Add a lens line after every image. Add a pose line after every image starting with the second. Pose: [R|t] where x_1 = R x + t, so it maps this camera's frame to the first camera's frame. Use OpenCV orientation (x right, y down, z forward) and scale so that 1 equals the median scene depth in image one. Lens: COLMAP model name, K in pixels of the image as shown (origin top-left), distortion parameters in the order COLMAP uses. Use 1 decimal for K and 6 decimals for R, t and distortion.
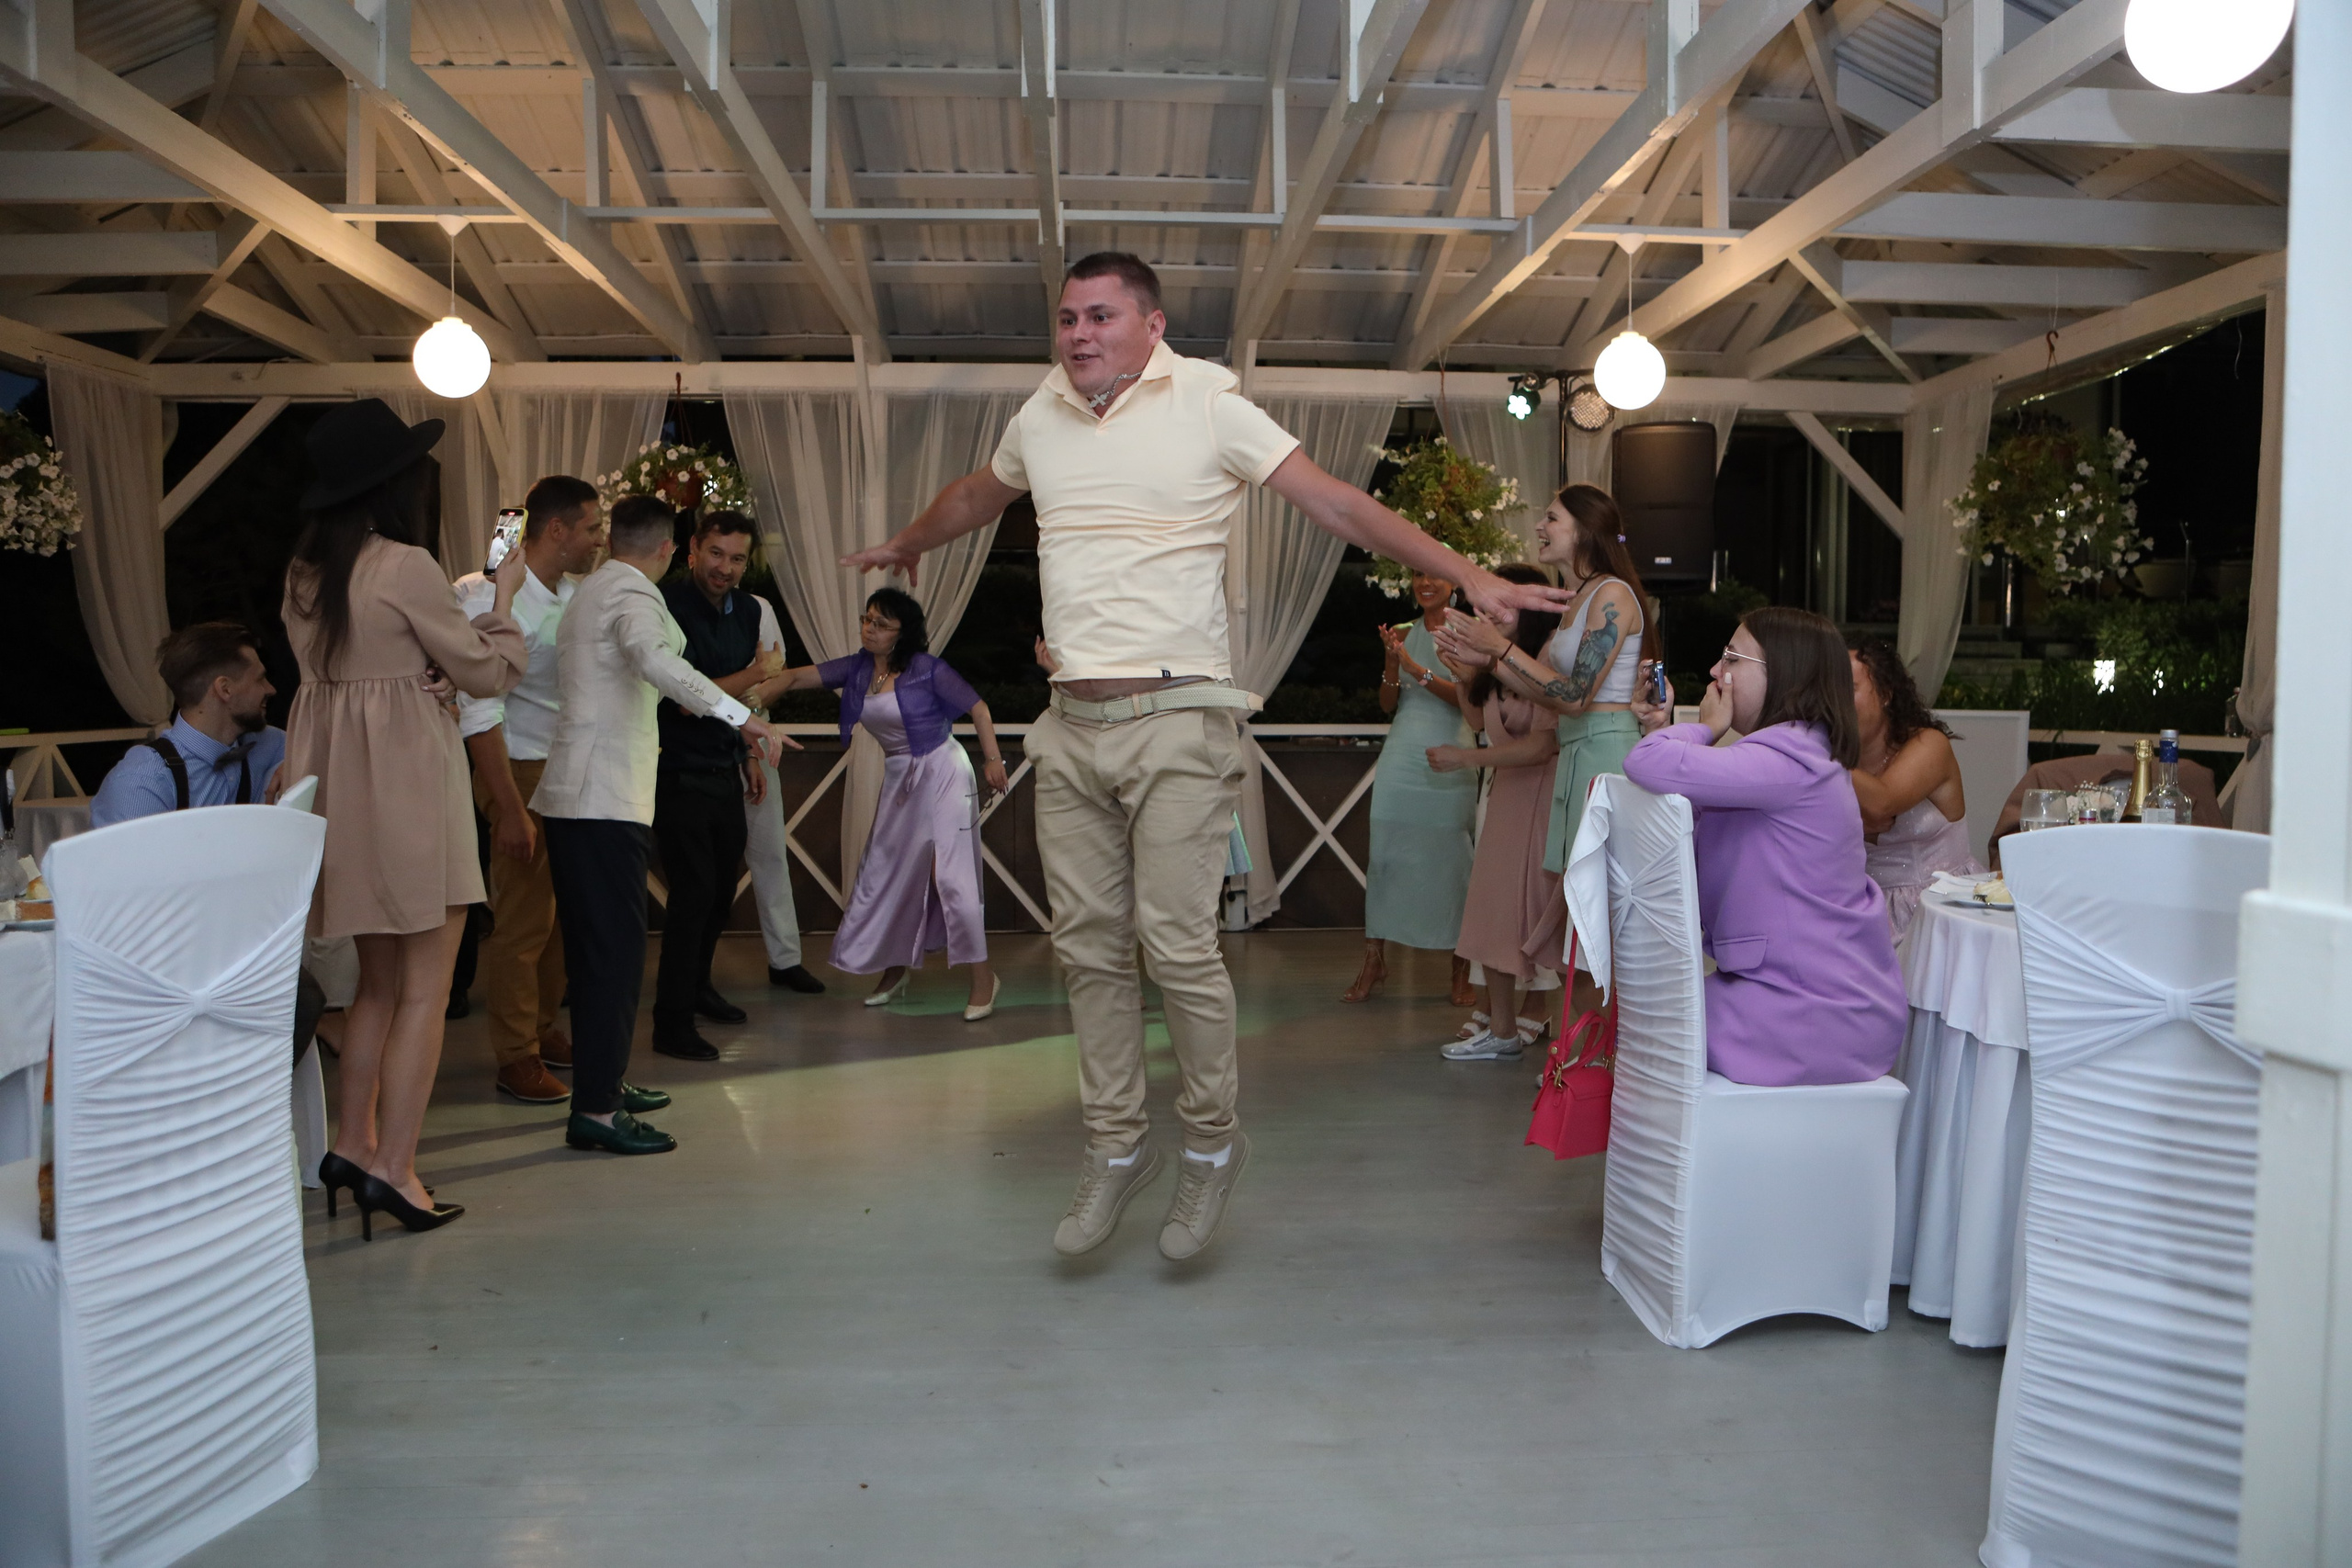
lens RADIAL K [[1606.8, 0, 1184.1], [0, 1606.8, 782.7], [0, 0, 1]] dist [-0.092351, 0.059739]
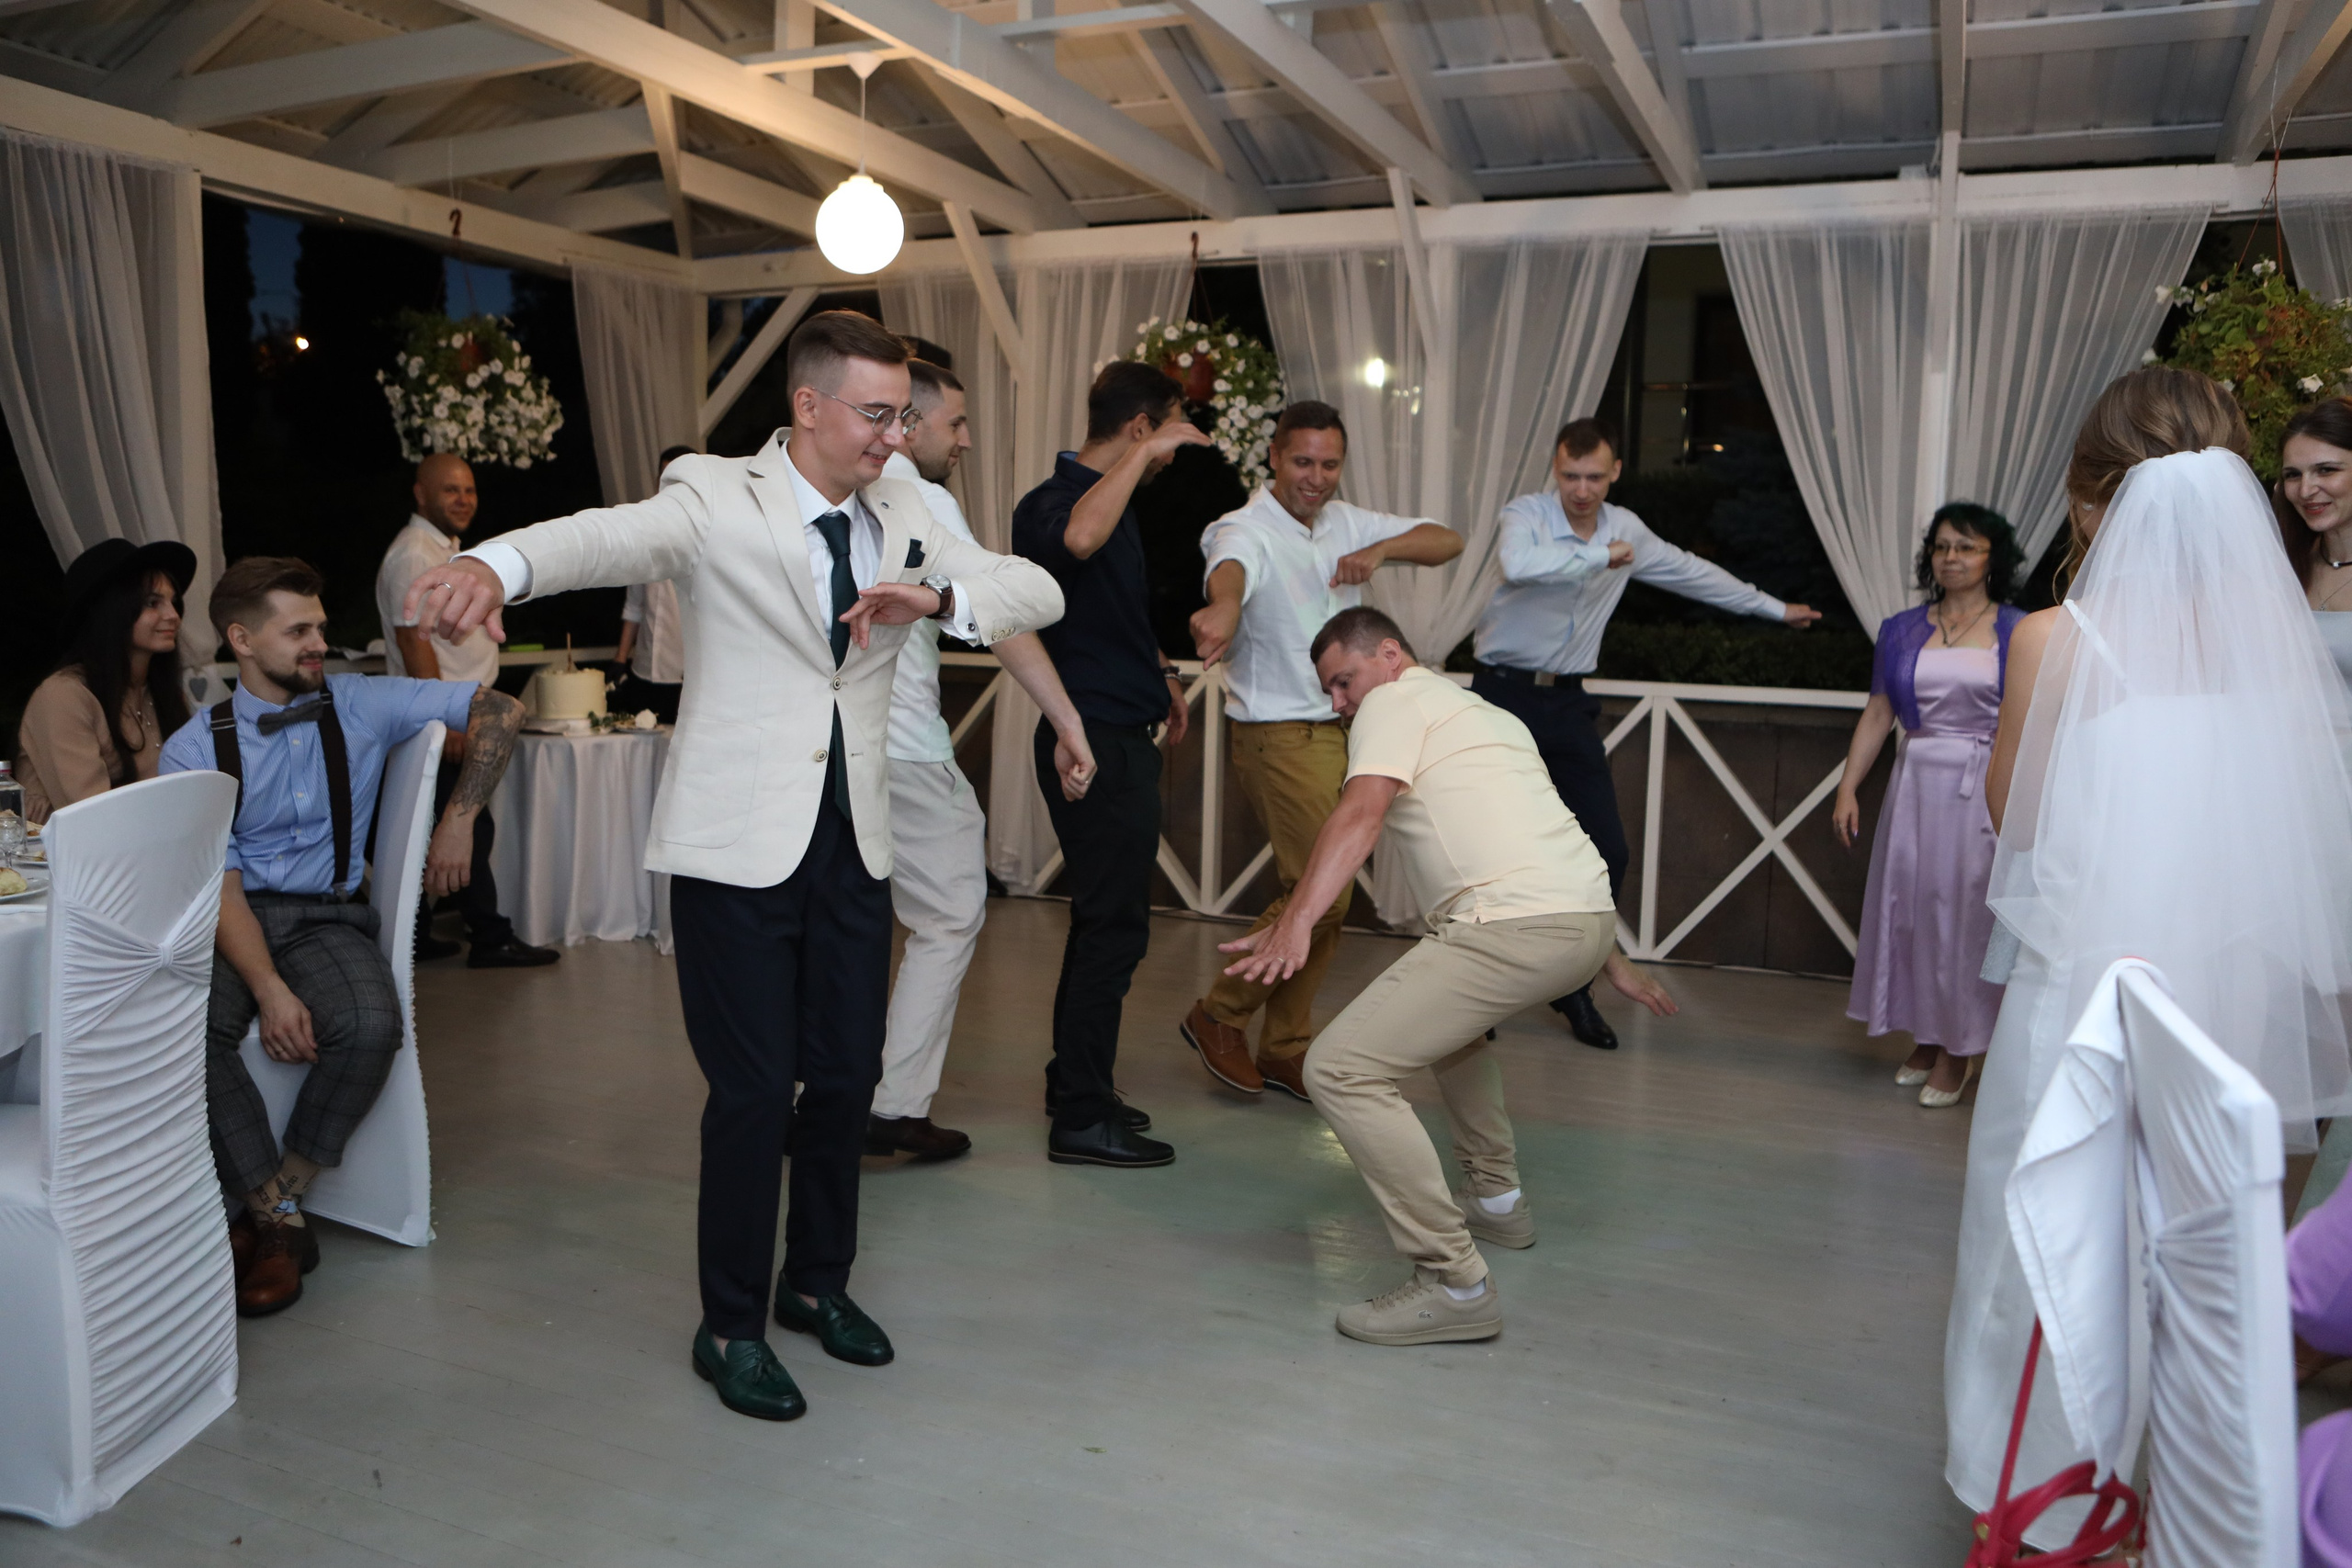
lens RADIAL K [[1752.5, 0, 1183.2], [0, 1752.5, 784.9], [0, 0, 1]] dist [-0.084331, 0.062671]
pose [[0.887712, 0.070811, -0.454921, 0.101701], [-0.048996, 0.997020, 0.059583, -0.028865], [0.457785, -0.030603, 0.888536, 0.195672]]
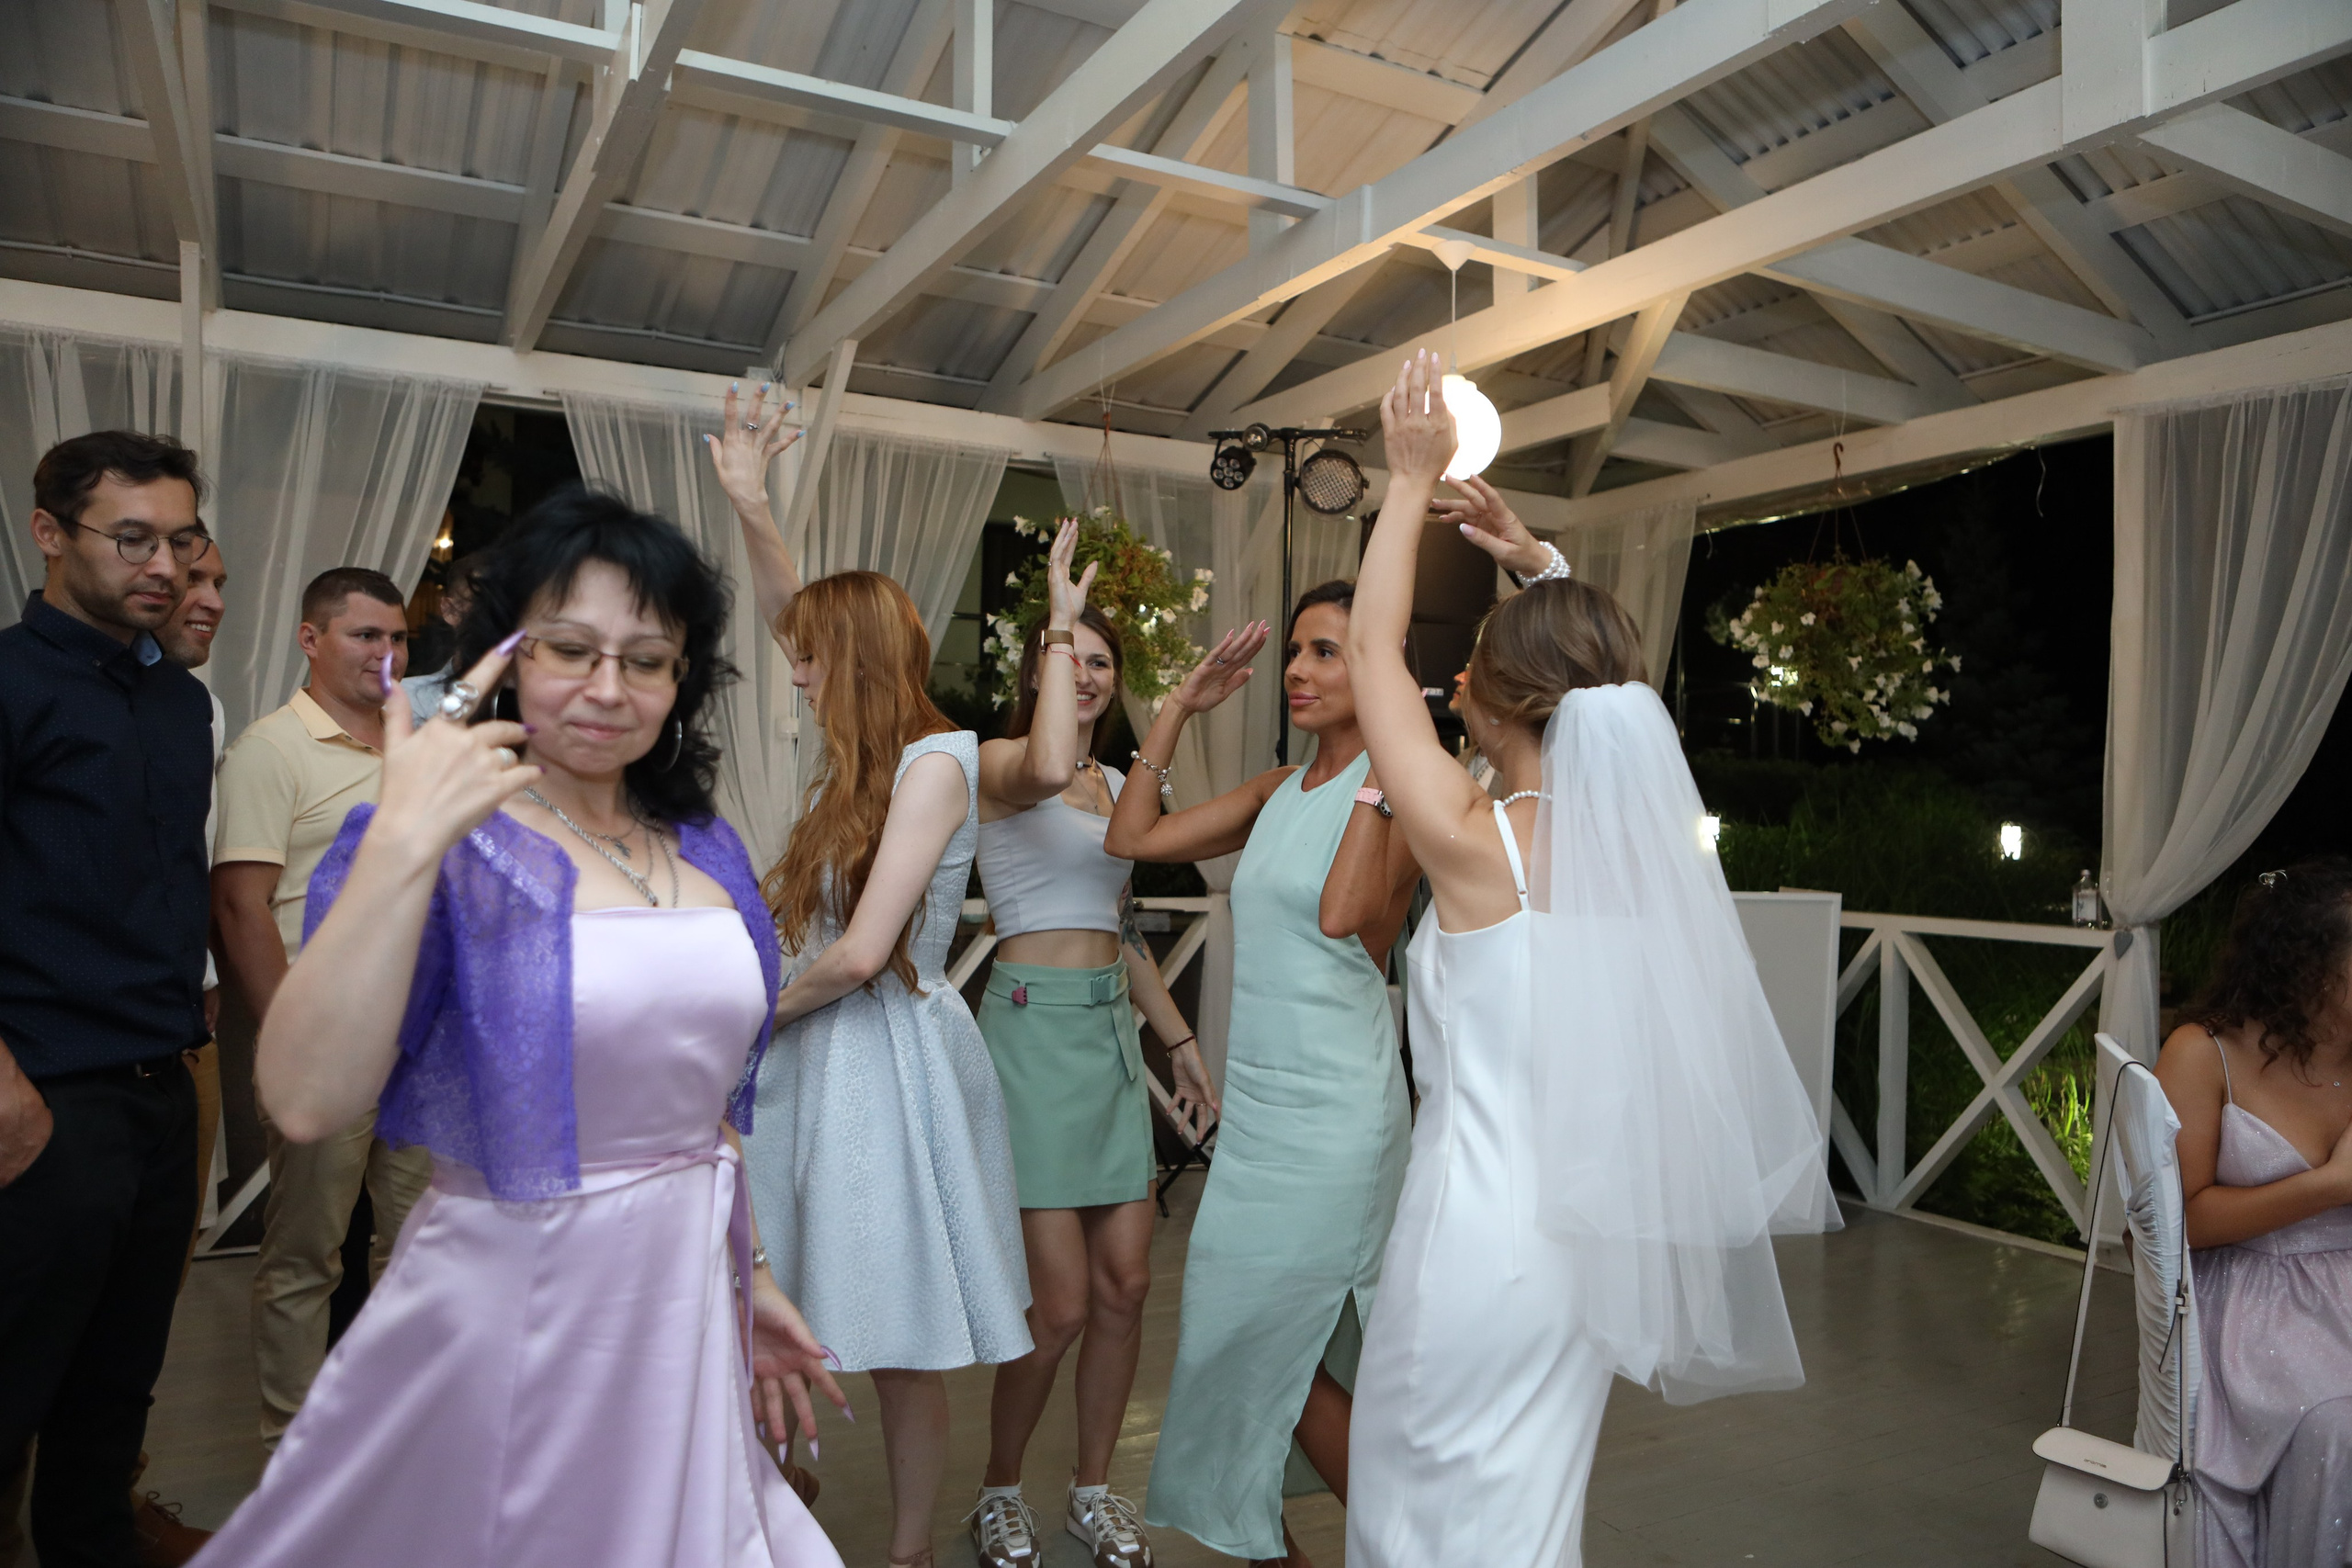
lens RADIAL K [[1606.8, 0, 1167.8], [0, 1606.8, 778.5], [0, 0, 1]] dist [-0.092351, 0.059739]
pose [[0.909357, 0.024079, 0.415320, -0.108409], [0.006257, 0.997419, -0.071527, -0.042041], [-0.415970, 0.067643, 0.906859, 0.337985]]
